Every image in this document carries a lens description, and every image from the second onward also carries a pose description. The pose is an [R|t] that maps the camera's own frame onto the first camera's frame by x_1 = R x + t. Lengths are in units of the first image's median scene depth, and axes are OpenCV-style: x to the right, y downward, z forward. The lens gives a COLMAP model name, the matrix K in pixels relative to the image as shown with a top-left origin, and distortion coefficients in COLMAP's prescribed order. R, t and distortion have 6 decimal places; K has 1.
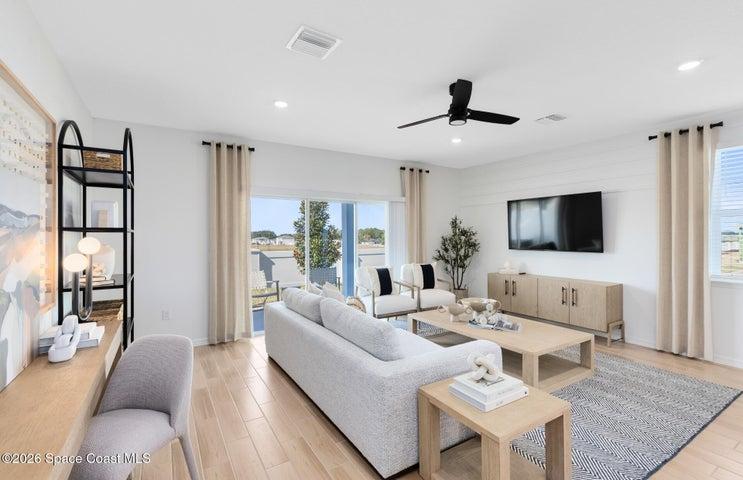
lens RADIAL K [[338.5, 0, 371.5], [0, 338.5, 238.8], [0, 0, 1]] dist [0.013265, 0.000238]
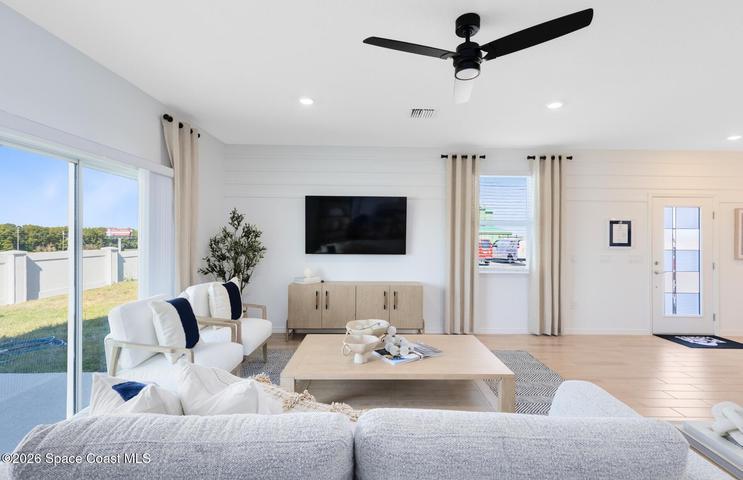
lens RADIAL K [[338.5, 0, 369.7], [0, 338.5, 236.7], [0, 0, 1]] dist [0.013265, 0.000238]
pose [[0.528403, 0.012481, 0.848902, -0.257690], [-0.001040, 0.999901, -0.014053, 0.000752], [-0.848993, 0.006543, 0.528364, 0.492424]]
